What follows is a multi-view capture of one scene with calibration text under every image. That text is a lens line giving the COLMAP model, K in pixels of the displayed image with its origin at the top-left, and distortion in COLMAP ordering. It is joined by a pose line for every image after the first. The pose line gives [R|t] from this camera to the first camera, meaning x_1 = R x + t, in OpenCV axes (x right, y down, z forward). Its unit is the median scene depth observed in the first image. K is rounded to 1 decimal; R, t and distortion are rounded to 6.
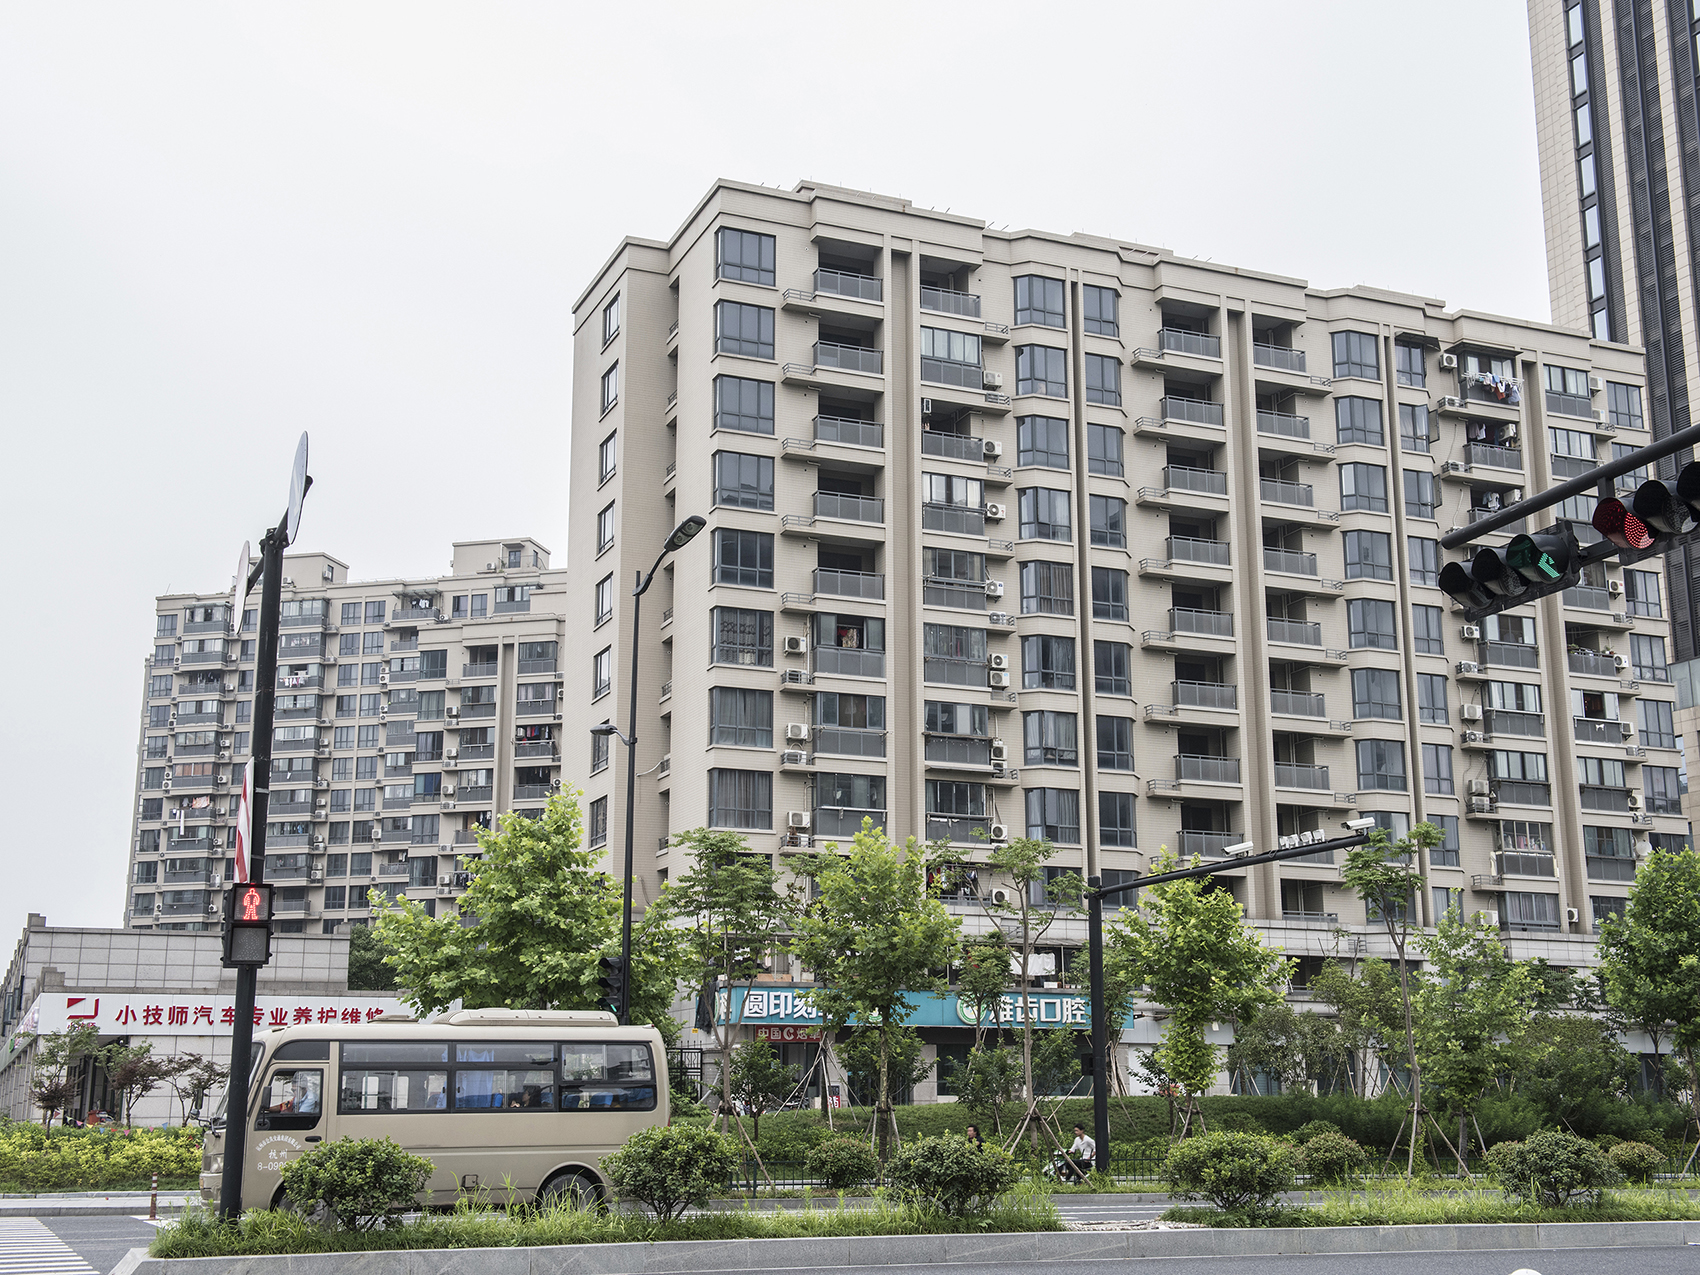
lens RADIAL K [[2017.7, 0, 850.0], [0, 2017.7, 637.5], [0, 0, 1]] dist [0.068093, -0.037548]
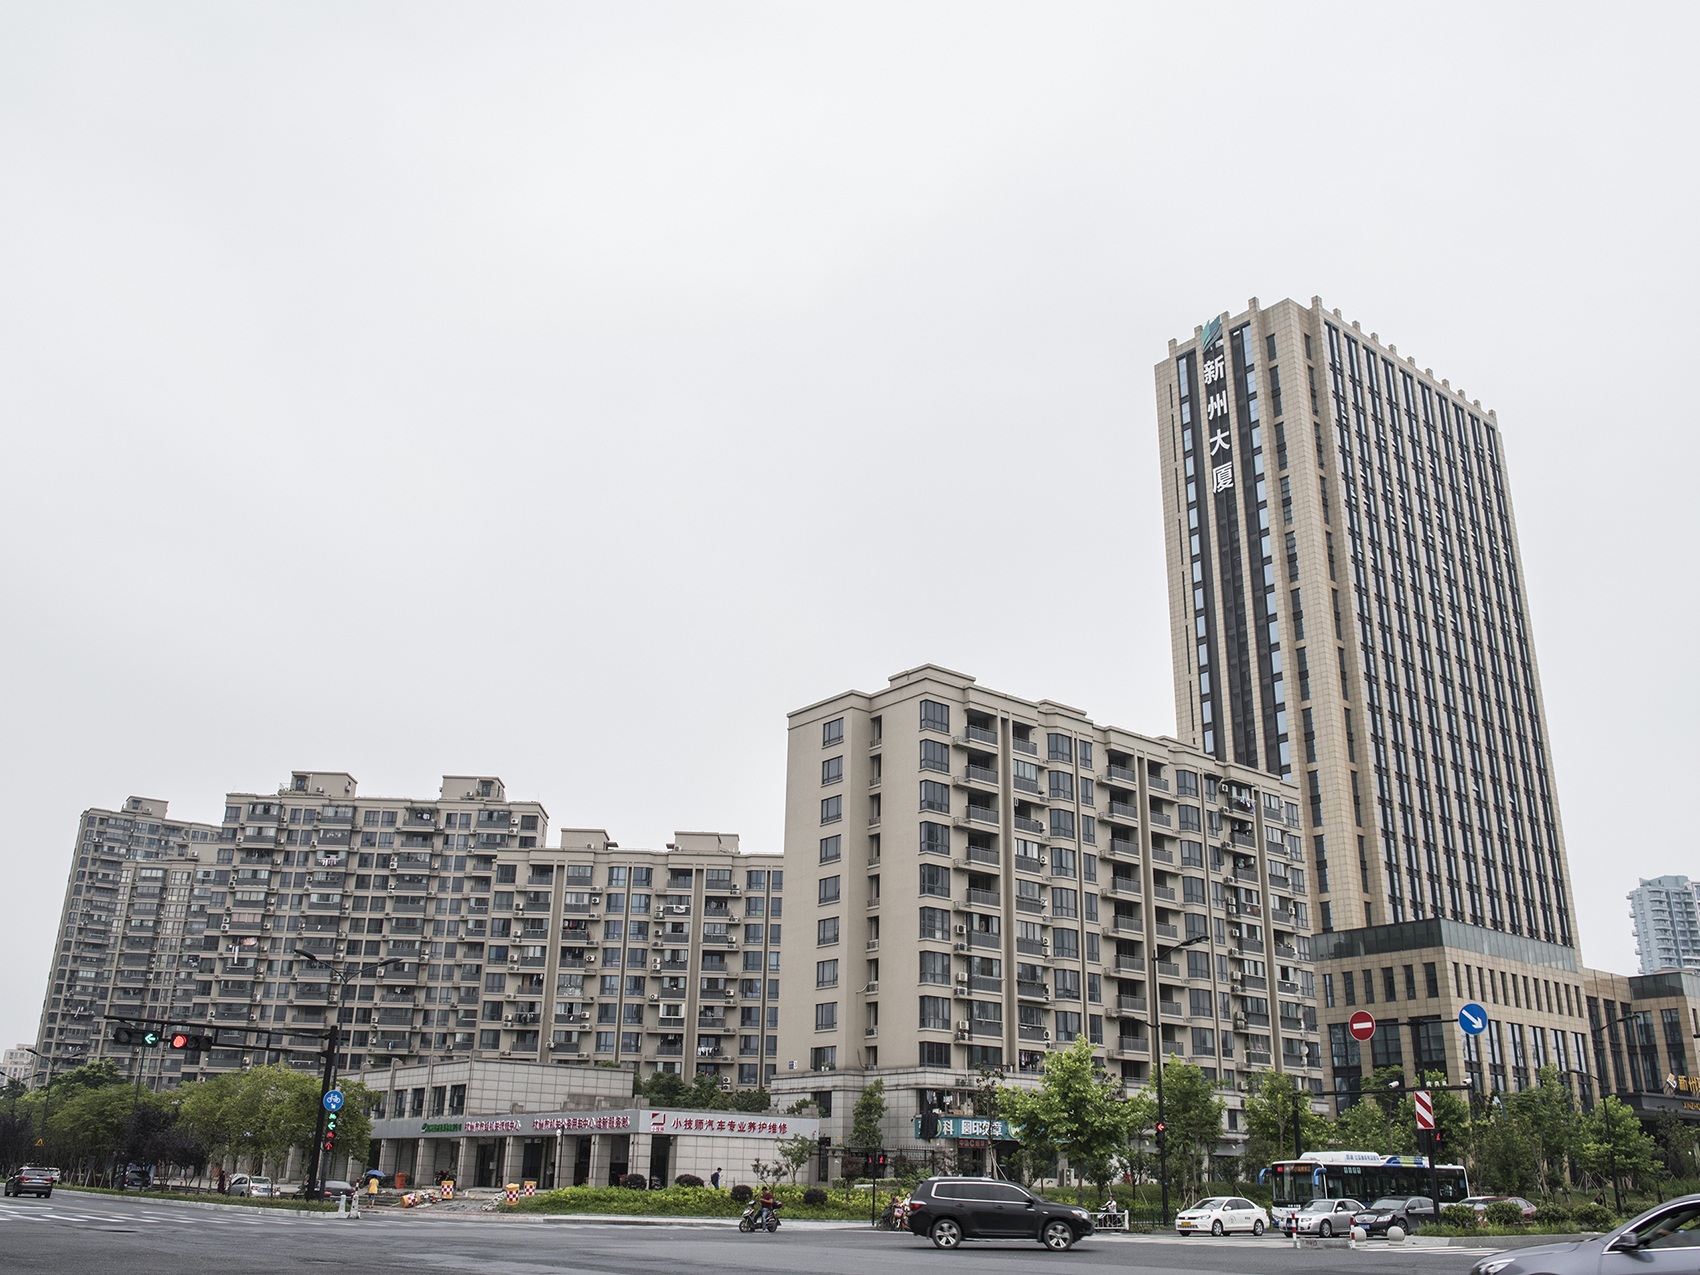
lens RADIAL K [[1457.9, 0, 850.0], [0, 1457.9, 637.5], [0, 0, 1]] dist [-0.023919, -0.008988]
pose [[0.961397, 0.115886, 0.249571, -0.419865], [-0.083967, 0.987284, -0.134981, -0.061936], [-0.262040, 0.108814, 0.958903, -0.258234]]
